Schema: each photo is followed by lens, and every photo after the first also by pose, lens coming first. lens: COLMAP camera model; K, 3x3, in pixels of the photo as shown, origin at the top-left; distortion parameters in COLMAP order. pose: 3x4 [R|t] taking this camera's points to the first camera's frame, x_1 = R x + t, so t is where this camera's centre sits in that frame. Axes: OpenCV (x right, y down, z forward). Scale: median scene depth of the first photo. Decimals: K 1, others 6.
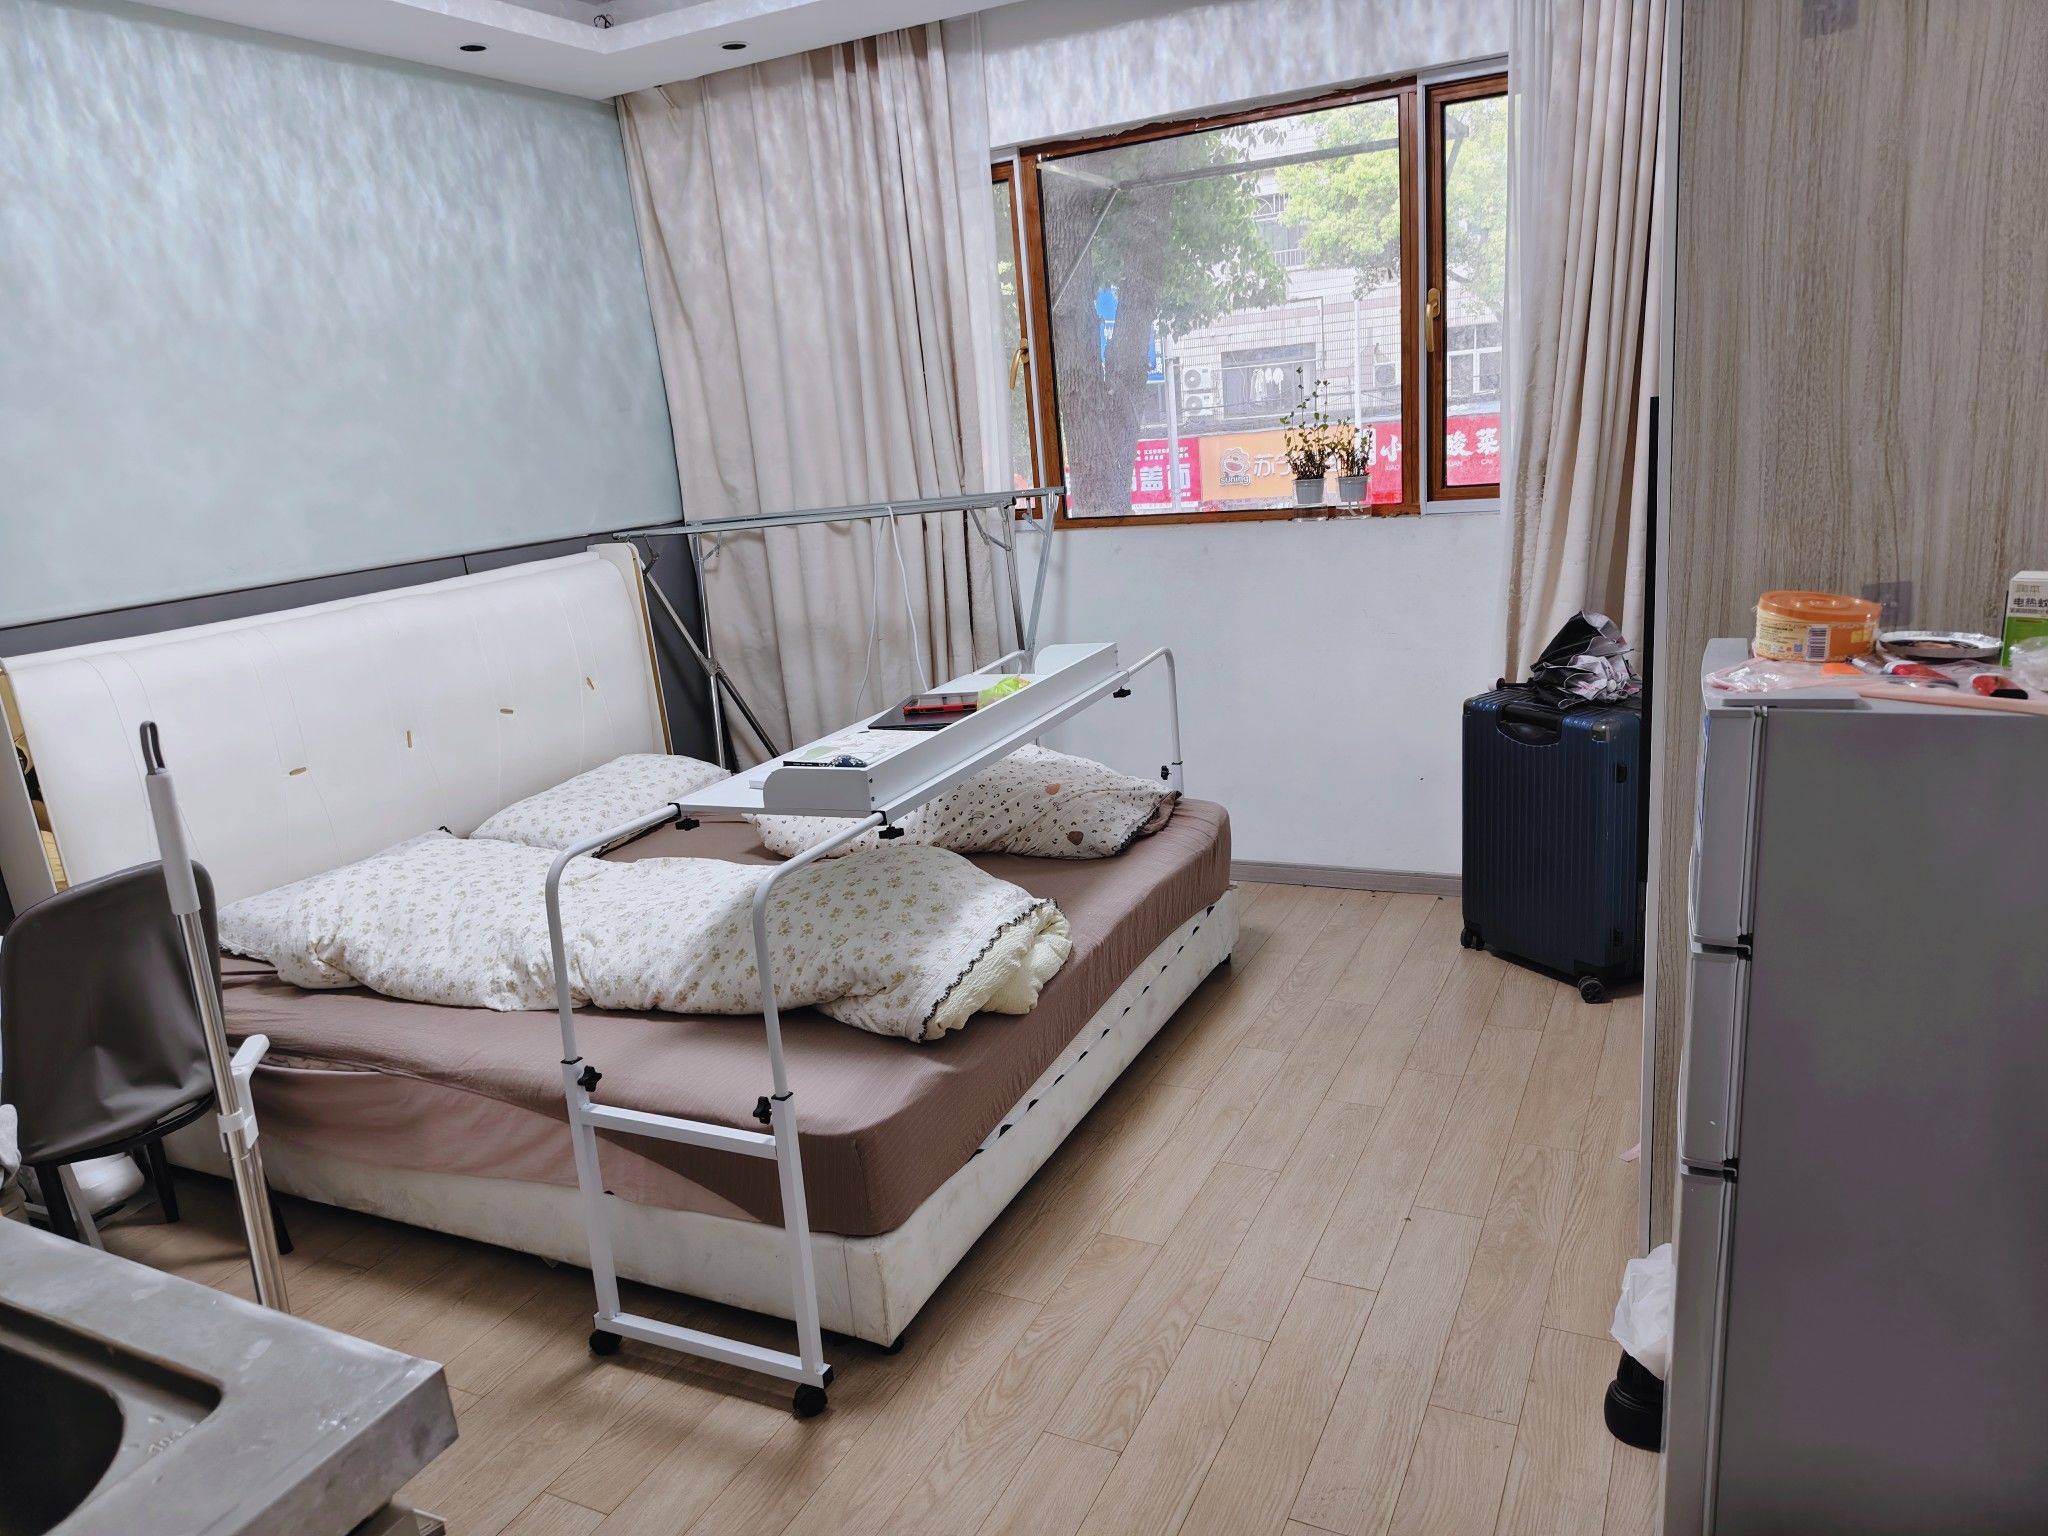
lens RADIAL K [[1421.2, 0, 1021.9], [0, 1421.2, 796.3], [0, 0, 1]] dist [0.051836, -0.060007]
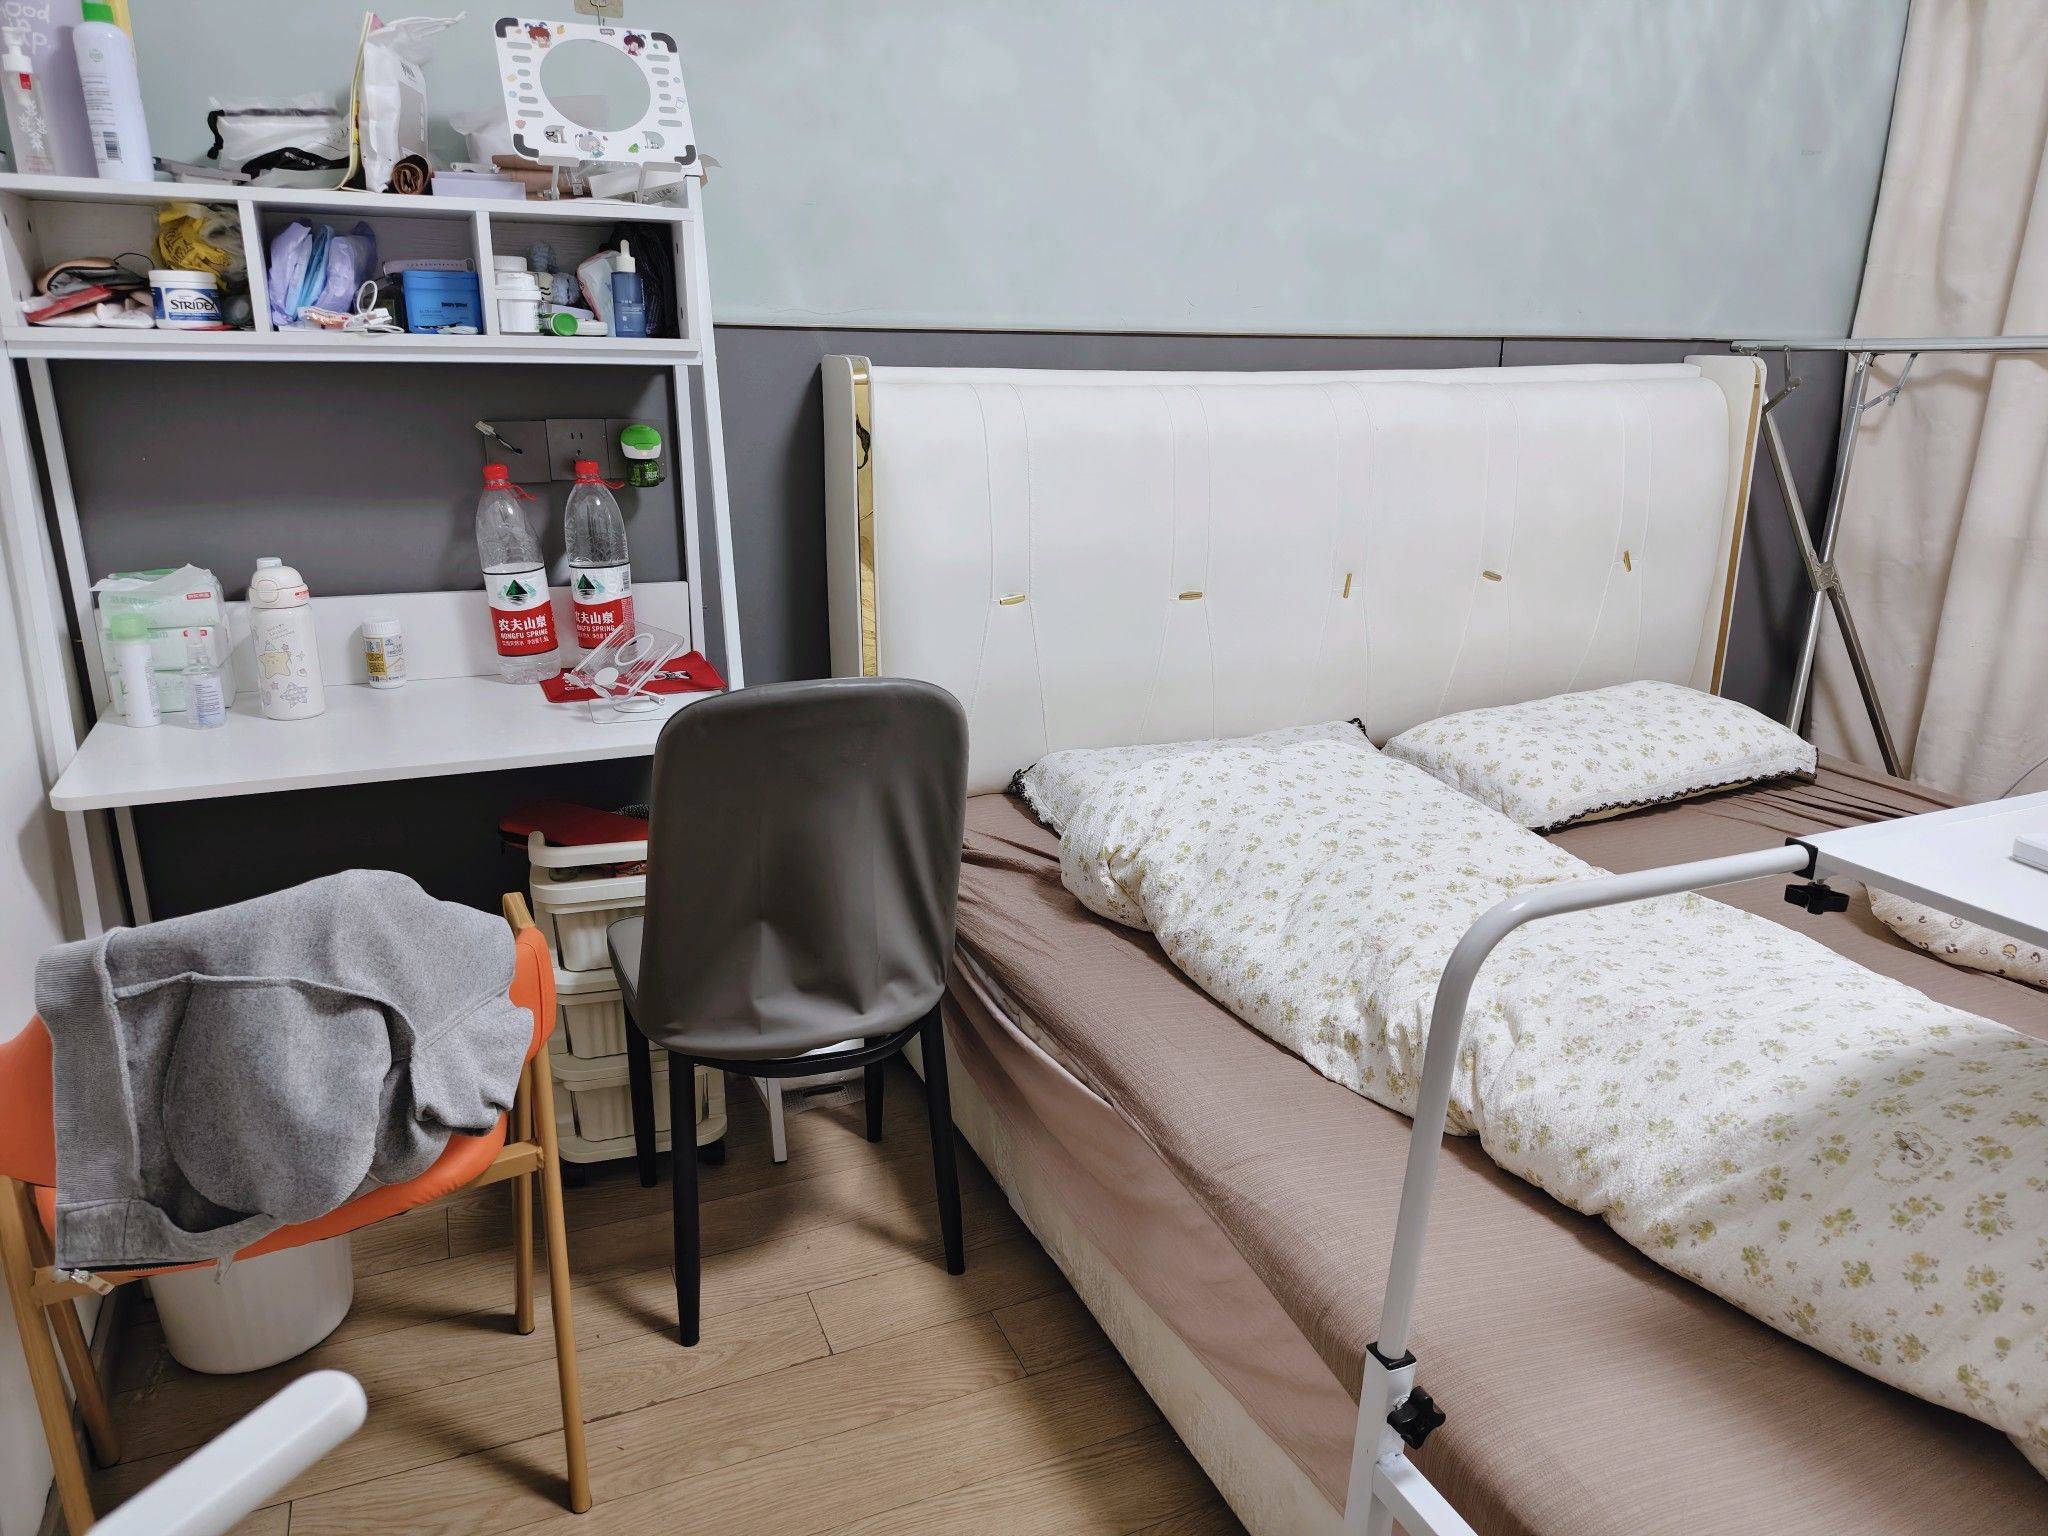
lens RADIAL K [[1421.2, 0, 1021.9], [0, 1421.2, 796.3], [0, 0, 1]] dist [0.051836, -0.060007]
pose [[0.766090, 0.289016, -0.574087, -0.152834], [-0.244422, 0.957093, 0.155665, -0.014840], [0.594444, 0.021066, 0.803861, 0.442697]]
